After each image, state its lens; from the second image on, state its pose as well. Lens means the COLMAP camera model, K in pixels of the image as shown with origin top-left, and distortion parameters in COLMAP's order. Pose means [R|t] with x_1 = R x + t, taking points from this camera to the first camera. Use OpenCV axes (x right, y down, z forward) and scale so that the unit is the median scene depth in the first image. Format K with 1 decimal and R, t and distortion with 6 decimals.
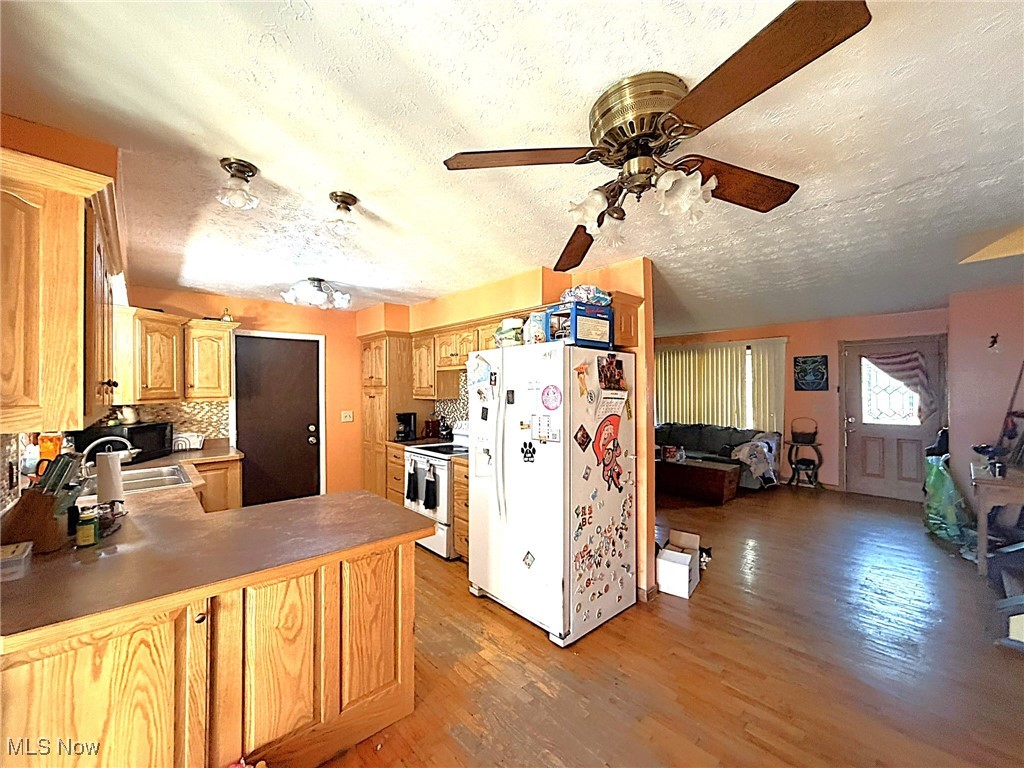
lens RADIAL K [[408.8, 0, 510.0], [0, 408.8, 386.0], [0, 0, 1]] dist [-0.000732, 0.000252]
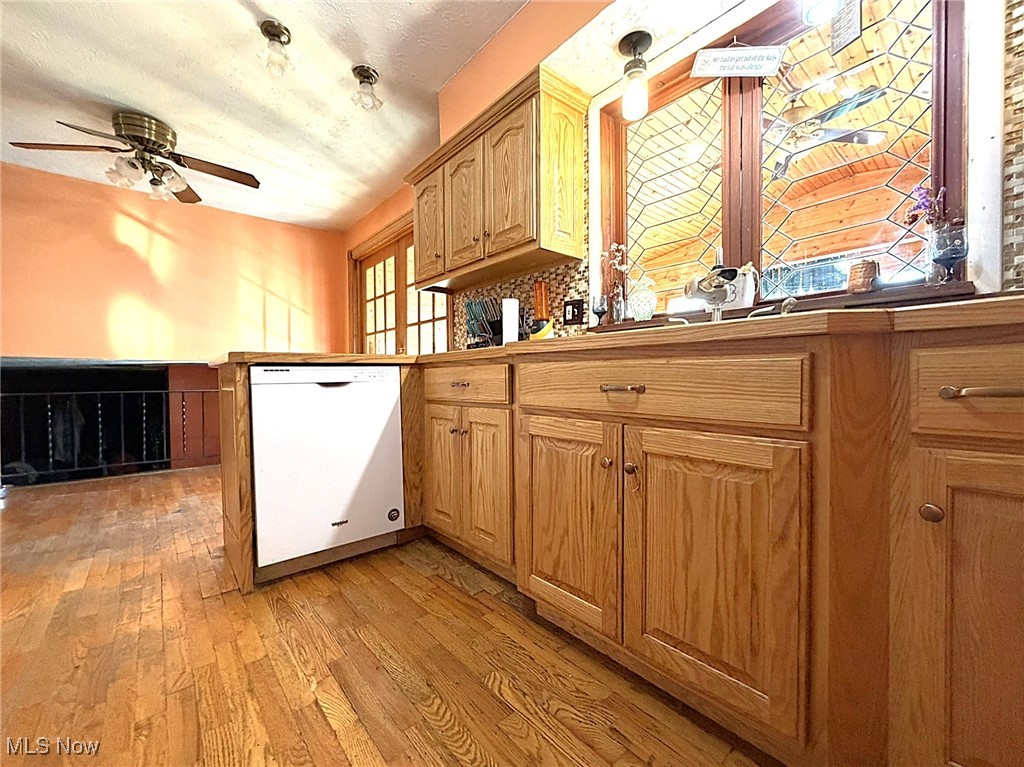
lens RADIAL K [[416.8, 0, 510.2], [0, 416.8, 385.7], [0, 0, 1]] dist [-0.000675, 0.000468]
pose [[-0.999457, 0.012190, 0.030616, -0.529064], [0.012601, 0.999833, 0.013271, 0.197967], [-0.030449, 0.013649, -0.999443, 1.069681]]
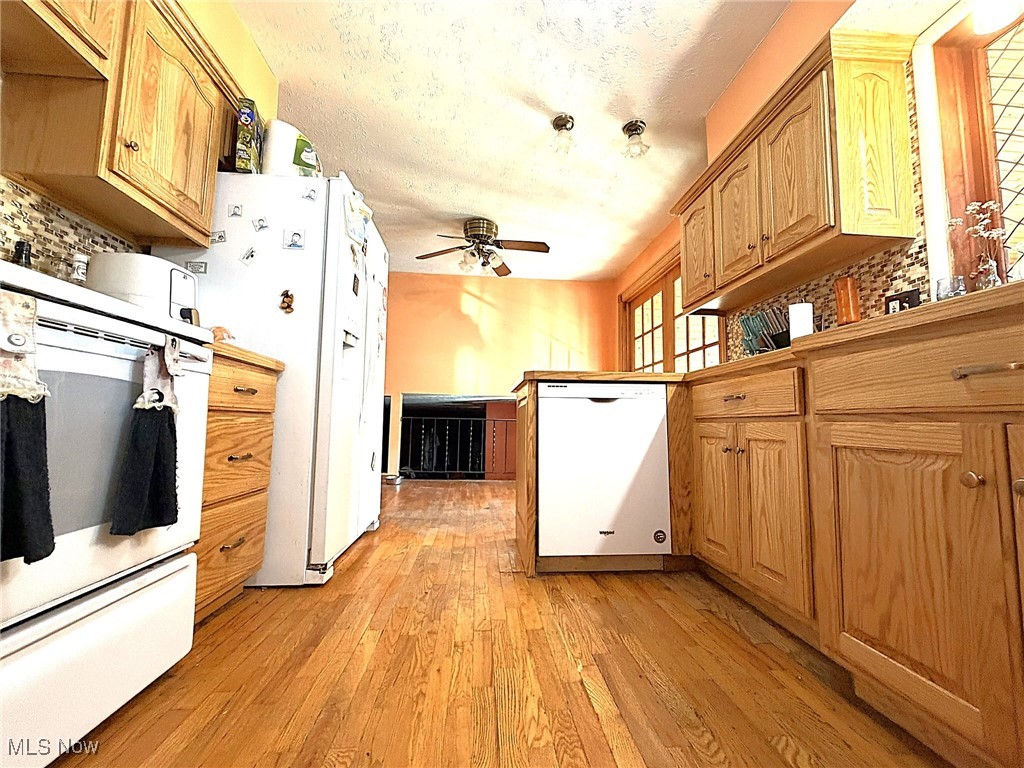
lens RADIAL K [[408.8, 0, 510.0], [0, 408.8, 386.0], [0, 0, 1]] dist [-0.000732, 0.000252]
pose [[-0.790384, 0.045392, 0.610928, -0.533018], [-0.017833, 0.995124, -0.097009, 0.234892], [-0.612353, -0.087569, -0.785720, 1.071674]]
